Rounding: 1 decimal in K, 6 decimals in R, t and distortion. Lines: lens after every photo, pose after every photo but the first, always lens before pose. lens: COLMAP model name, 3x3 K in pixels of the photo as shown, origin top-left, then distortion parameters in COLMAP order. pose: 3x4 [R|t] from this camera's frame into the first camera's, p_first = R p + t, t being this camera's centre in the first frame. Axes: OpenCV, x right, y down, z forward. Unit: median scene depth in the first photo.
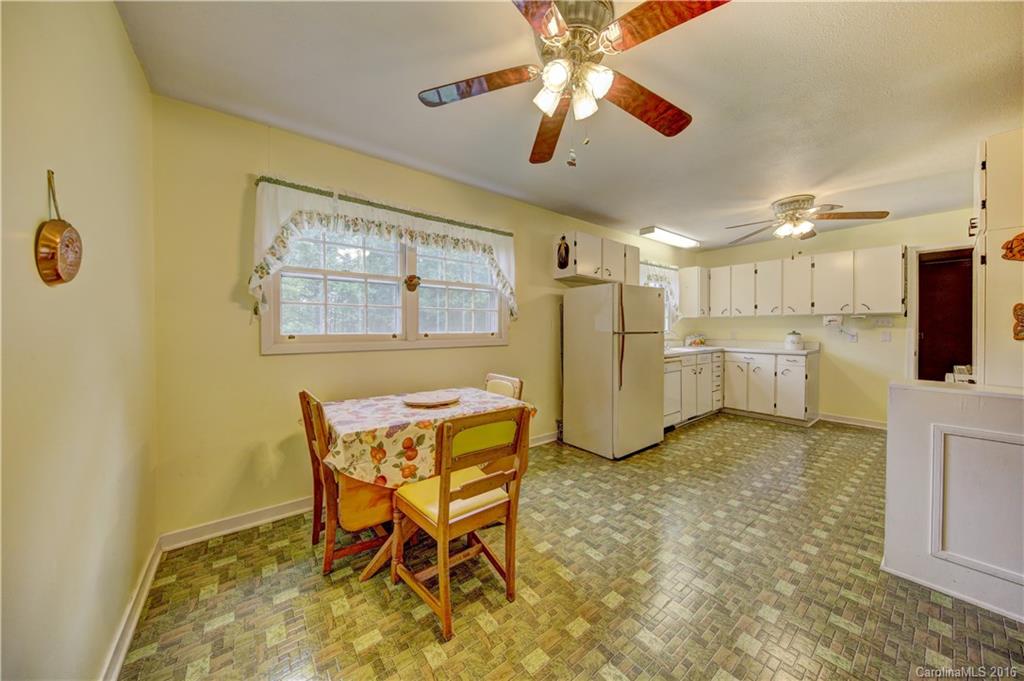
lens RADIAL K [[344.9, 0, 512.6], [0, 344.9, 332.8], [0, 0, 1]] dist [-0.001752, -0.000125]
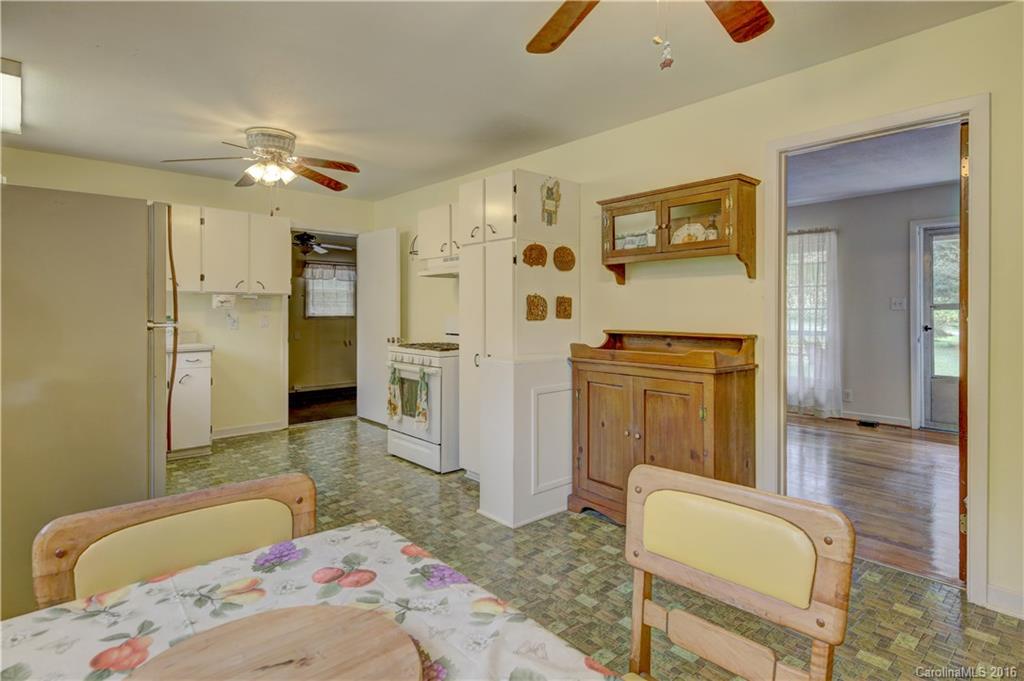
lens RADIAL K [[542.3, 0, 515.4], [0, 542.3, 315.0], [0, 0, 1]] dist [0.001744, 0.000163]
pose [[-0.074283, -0.008153, 0.997204, -0.278833], [0.011980, 0.999887, 0.009067, -0.008810], [-0.997165, 0.012620, -0.074177, 0.458244]]
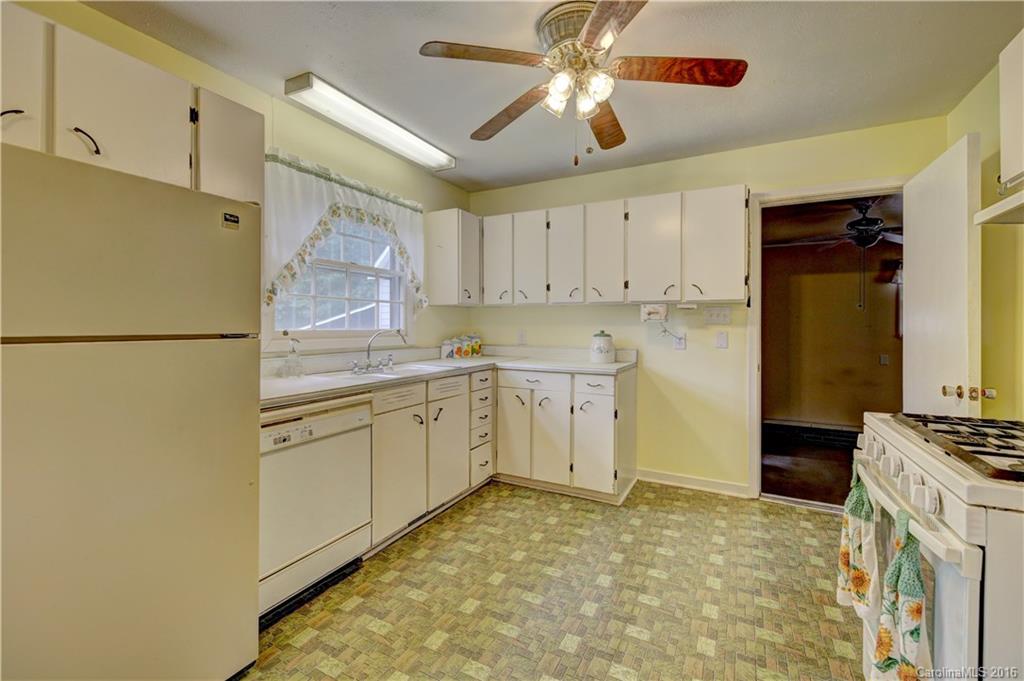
lens RADIAL K [[437.6, 0, 514.9], [0, 437.6, 325.0], [0, 0, 1]] dist [0.017698, -0.000164]
pose [[0.909202, 0.007912, 0.416281, 0.407097], [-0.001192, 0.999865, -0.016401, -0.002496], [-0.416355, 0.014416, 0.909088, 0.423370]]
